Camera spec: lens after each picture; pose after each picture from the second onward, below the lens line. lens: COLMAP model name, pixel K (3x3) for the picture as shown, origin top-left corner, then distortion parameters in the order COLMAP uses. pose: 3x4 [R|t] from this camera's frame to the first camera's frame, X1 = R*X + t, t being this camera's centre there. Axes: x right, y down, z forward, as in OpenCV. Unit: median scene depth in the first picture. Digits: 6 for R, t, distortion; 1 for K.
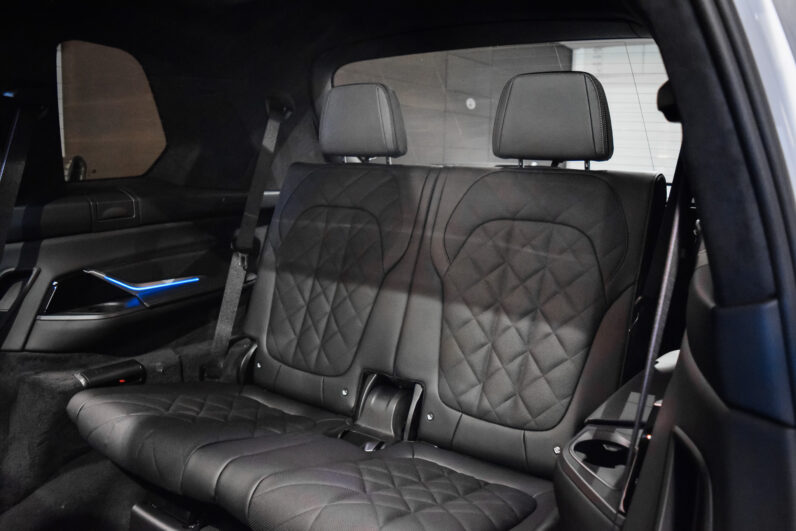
lens RADIAL K [[619.4, 0, 398.0], [0, 619.4, 265.5], [0, 0, 1]] dist [-0.092918, 0.010668]
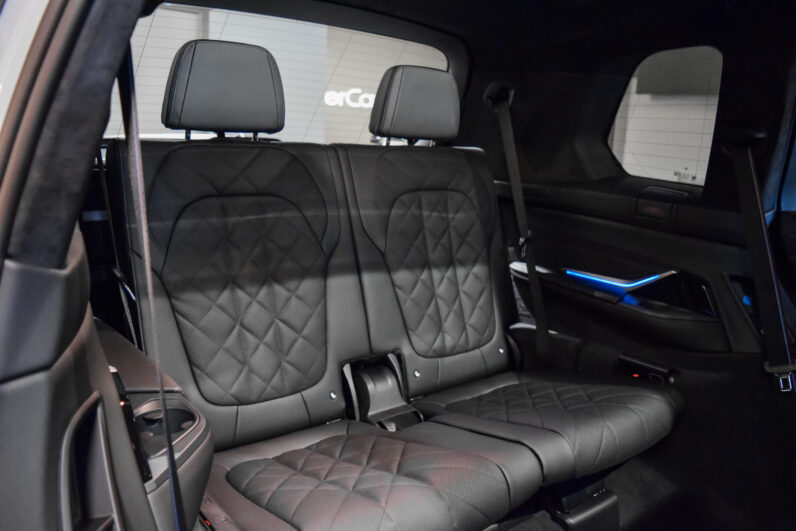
lens RADIAL K [[619.4, 0, 398.0], [0, 619.4, 265.5], [0, 0, 1]] dist [-0.092918, 0.010668]
pose [[0.282086, -0.192064, 0.939968, -0.902642], [0.123290, 0.978890, 0.163017, -0.122744], [-0.951434, 0.069904, 0.299810, 0.638495]]
